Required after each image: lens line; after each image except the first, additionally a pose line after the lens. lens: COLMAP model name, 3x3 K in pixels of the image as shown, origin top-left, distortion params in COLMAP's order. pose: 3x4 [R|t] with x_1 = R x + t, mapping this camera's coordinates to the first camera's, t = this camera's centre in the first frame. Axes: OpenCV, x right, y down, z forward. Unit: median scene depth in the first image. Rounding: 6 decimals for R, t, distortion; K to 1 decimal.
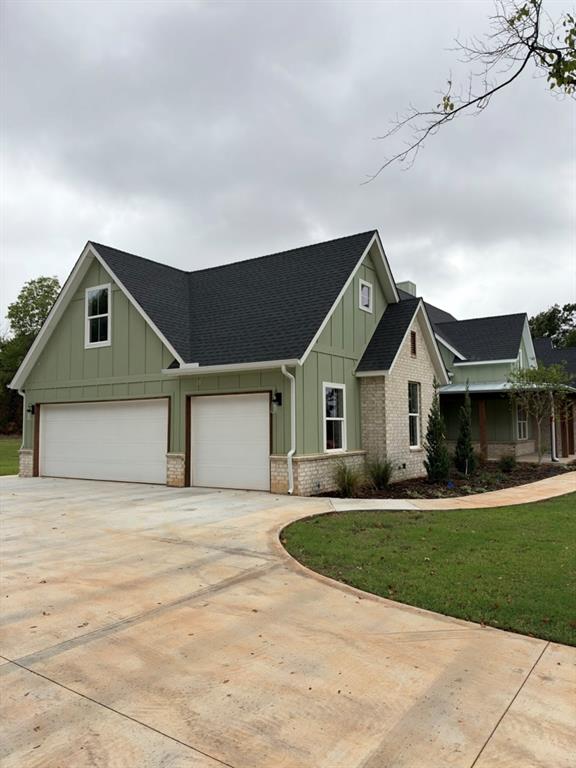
lens RADIAL K [[546.3, 0, 286.7], [0, 546.3, 383.9], [0, 0, 1]] dist [-0.000480, -0.007836]
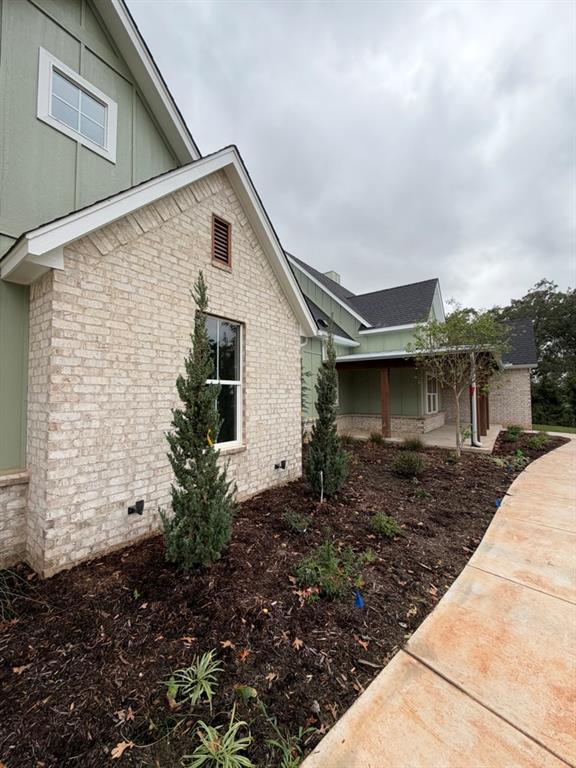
lens RADIAL K [[307.3, 0, 289.2], [0, 307.3, 386.3], [0, 0, 1]] dist [0.004127, 0.000188]
pose [[0.999755, -0.001467, -0.022090, 0.236004], [0.002540, 0.998815, 0.048608, 0.036162], [0.021992, -0.048653, 0.998574, 0.558447]]
